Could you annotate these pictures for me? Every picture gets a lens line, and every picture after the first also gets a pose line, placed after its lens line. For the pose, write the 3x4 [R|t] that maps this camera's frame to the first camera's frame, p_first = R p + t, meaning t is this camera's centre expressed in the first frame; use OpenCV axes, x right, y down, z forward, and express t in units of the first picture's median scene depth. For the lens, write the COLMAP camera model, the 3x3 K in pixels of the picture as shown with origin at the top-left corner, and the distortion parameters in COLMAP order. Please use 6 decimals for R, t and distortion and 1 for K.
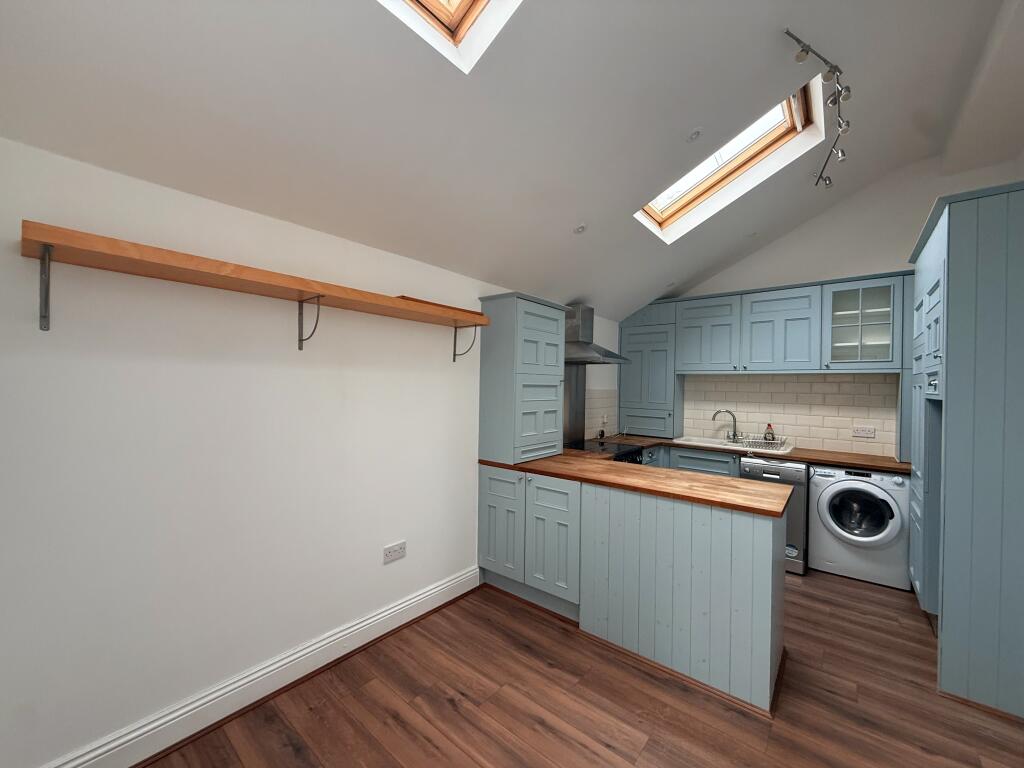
lens RADIAL K [[406.6, 0, 510.5], [0, 406.6, 385.3], [0, 0, 1]] dist [0.001819, -0.000787]
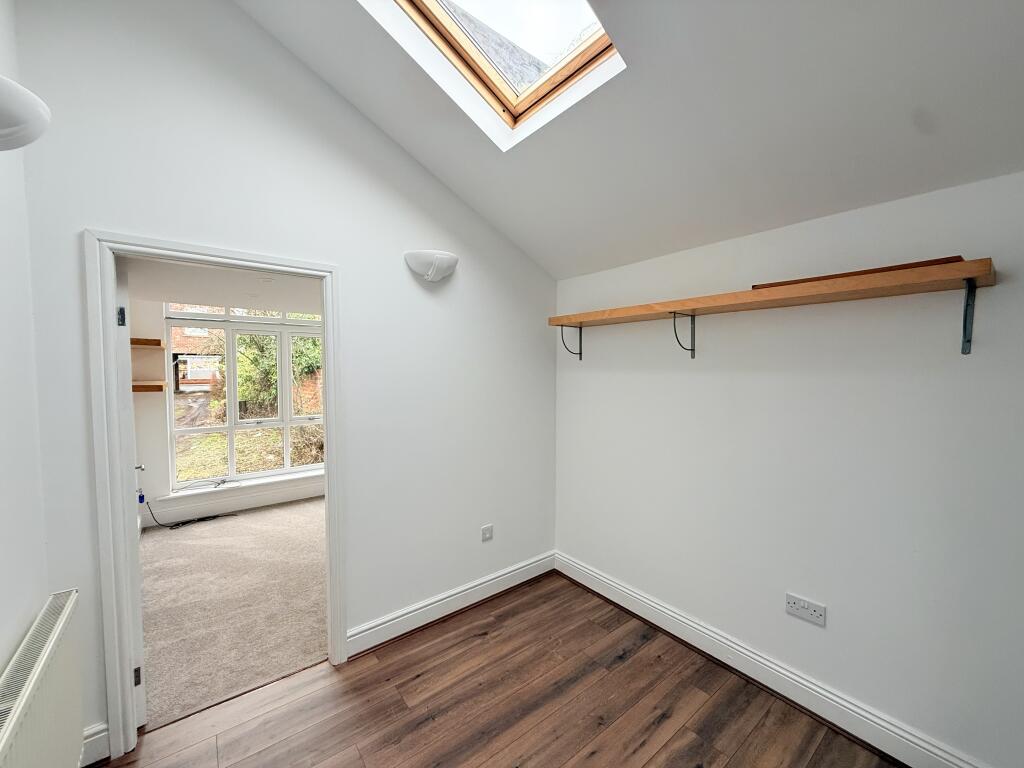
lens RADIAL K [[406.6, 0, 510.7], [0, 406.6, 385.3], [0, 0, 1]] dist [0.001819, -0.000787]
pose [[-0.208718, 0.022597, -0.977715, 0.464736], [-0.008502, 0.999653, 0.024919, -0.023581], [0.977939, 0.013514, -0.208453, 0.489546]]
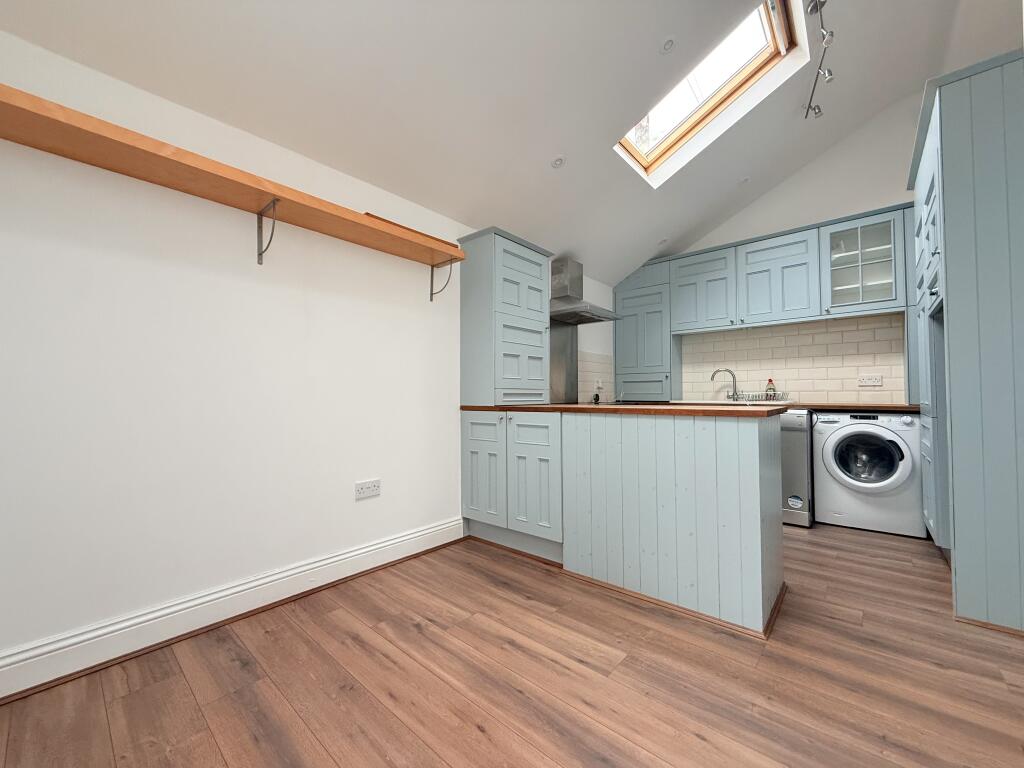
lens RADIAL K [[406.6, 0, 510.9], [0, 406.6, 384.8], [0, 0, 1]] dist [0.001819, -0.000787]
pose [[0.999413, -0.022286, -0.026026, 0.066378], [0.021570, 0.999390, -0.027471, 0.158789], [0.026623, 0.026894, 0.999284, 0.036232]]
